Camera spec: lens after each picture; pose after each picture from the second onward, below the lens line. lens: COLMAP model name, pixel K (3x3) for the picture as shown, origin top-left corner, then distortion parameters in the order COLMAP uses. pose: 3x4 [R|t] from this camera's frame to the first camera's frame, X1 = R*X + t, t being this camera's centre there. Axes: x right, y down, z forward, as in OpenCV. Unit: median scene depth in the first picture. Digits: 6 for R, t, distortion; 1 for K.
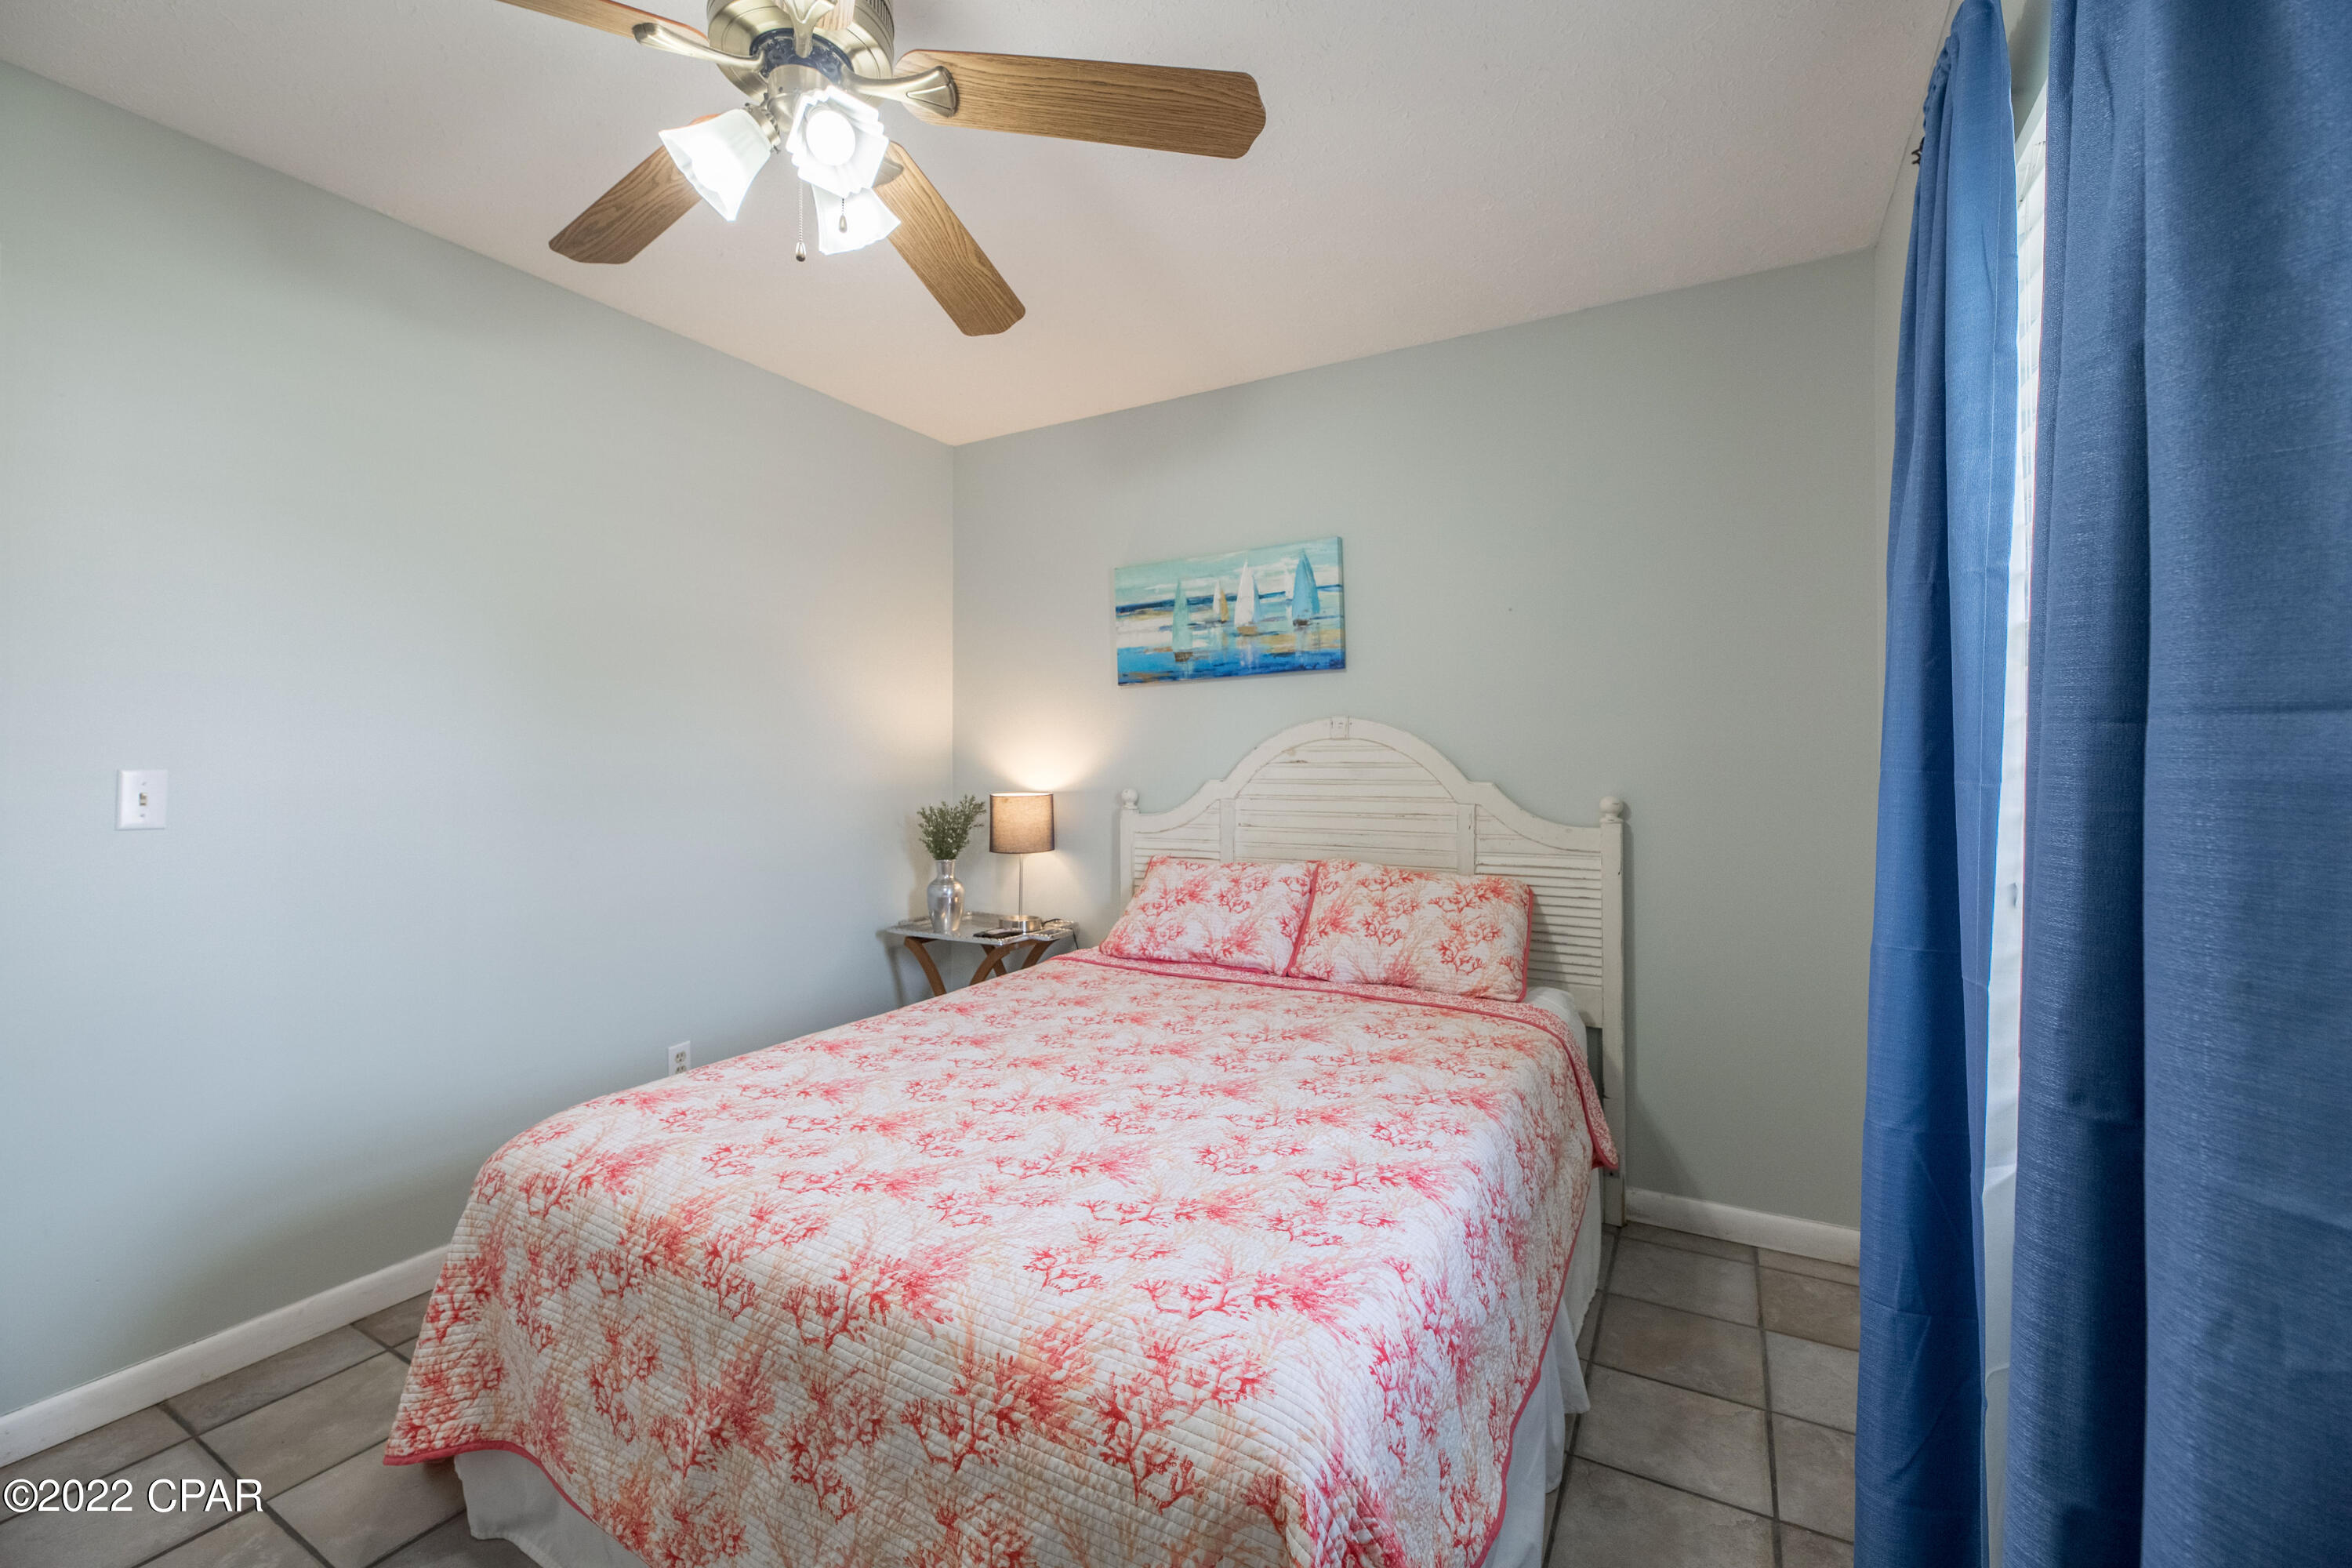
lens RADIAL K [[968.2, 0, 1159.4], [0, 968.2, 771.5], [0, 0, 1]] dist [-0.003532, -0.000822]
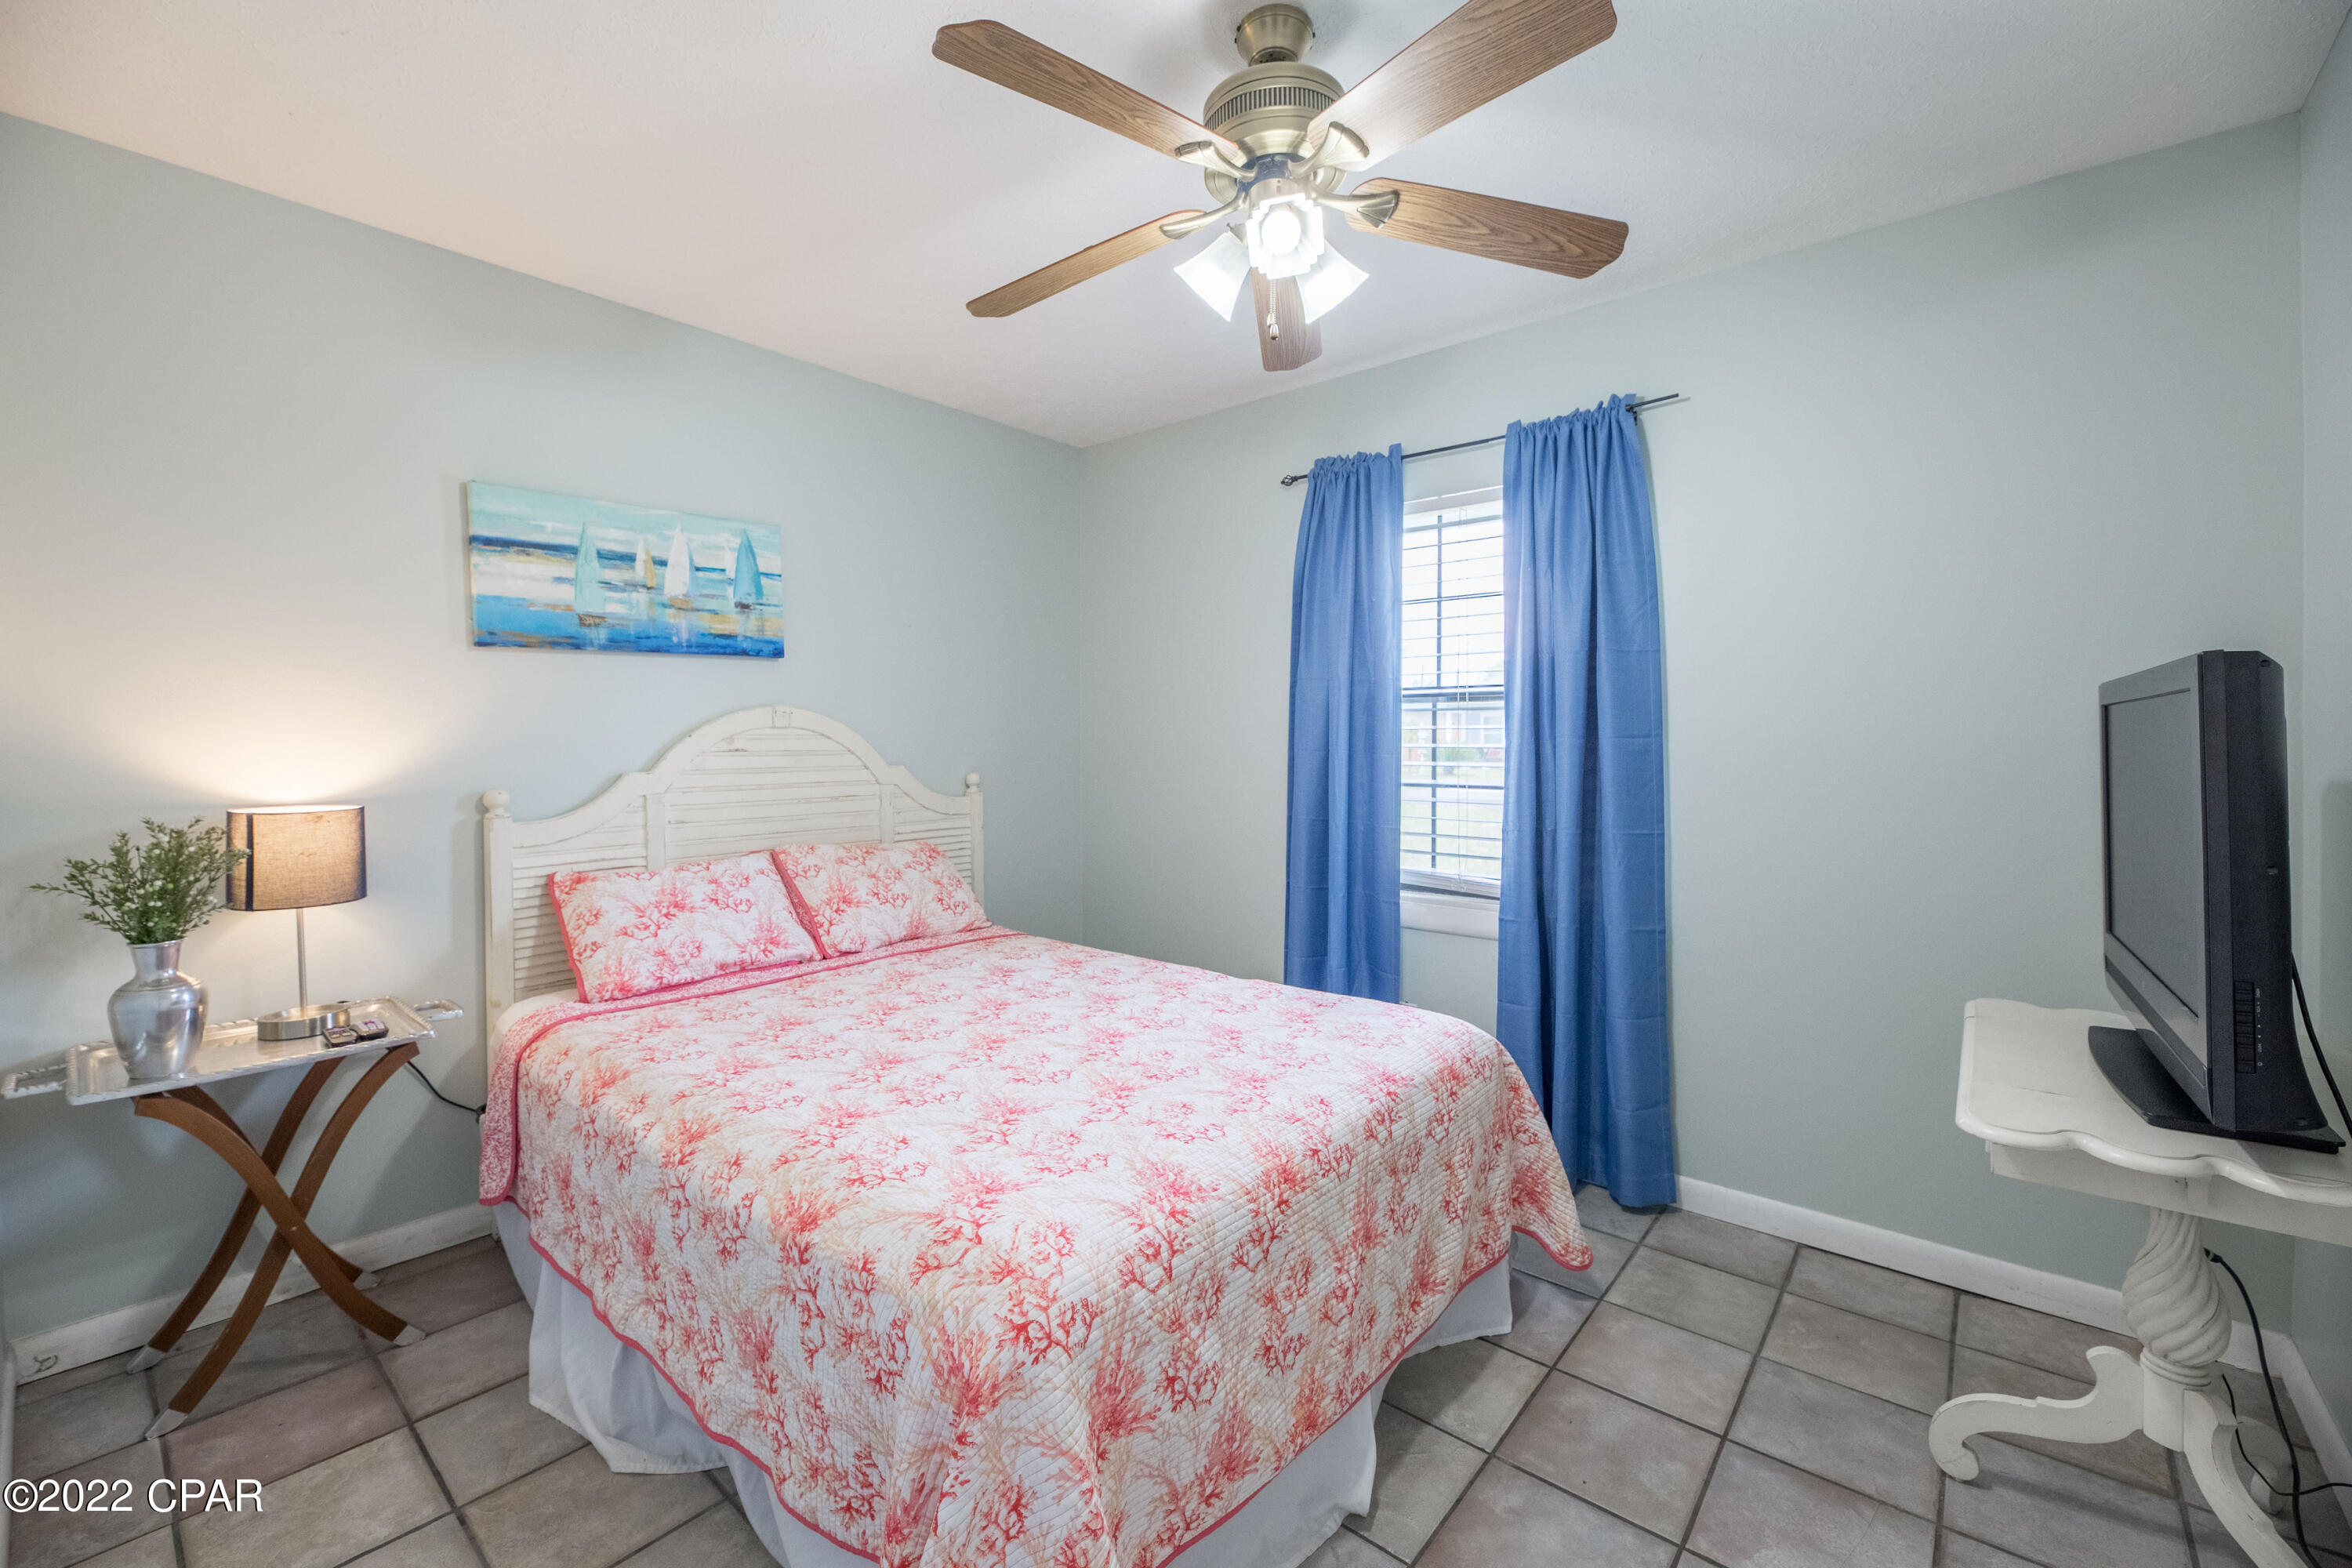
lens RADIAL K [[968.2, 0, 1156.1], [0, 968.2, 789.1], [0, 0, 1]] dist [-0.003532, -0.000822]
pose [[0.188158, -0.048398, 0.980946, -0.723011], [0.014118, 0.998815, 0.046572, -0.010560], [-0.982037, 0.005086, 0.188619, 0.413504]]
